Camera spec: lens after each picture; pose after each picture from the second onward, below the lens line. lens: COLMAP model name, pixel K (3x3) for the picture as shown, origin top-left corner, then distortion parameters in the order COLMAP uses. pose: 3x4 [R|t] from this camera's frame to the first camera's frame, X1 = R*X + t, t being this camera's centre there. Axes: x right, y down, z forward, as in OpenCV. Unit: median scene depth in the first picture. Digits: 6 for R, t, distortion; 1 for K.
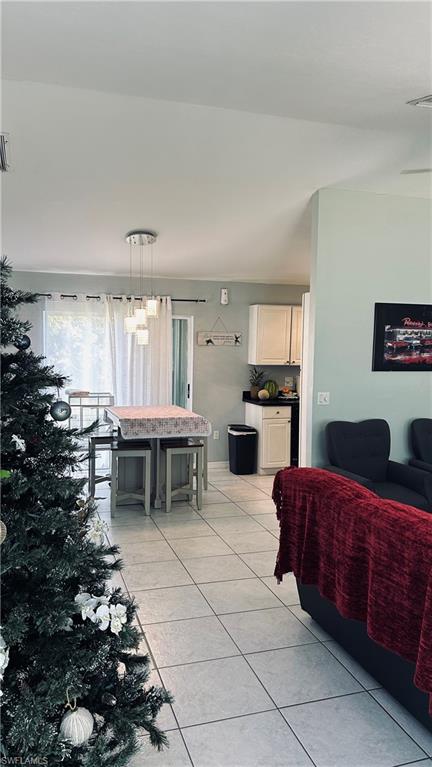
lens RADIAL K [[572.0, 0, 218.3], [0, 572.0, 385.5], [0, 0, 1]] dist [0.046113, -0.060363]
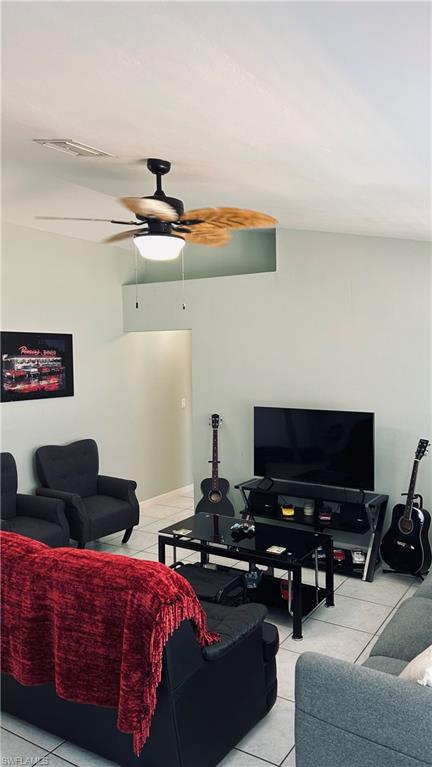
lens RADIAL K [[572.0, 0, 218.3], [0, 572.0, 385.5], [0, 0, 1]] dist [0.046113, -0.060363]
pose [[0.759284, -0.055855, 0.648358, -0.127462], [0.069304, 0.997584, 0.004779, -0.066273], [-0.647058, 0.041305, 0.761321, 0.070419]]
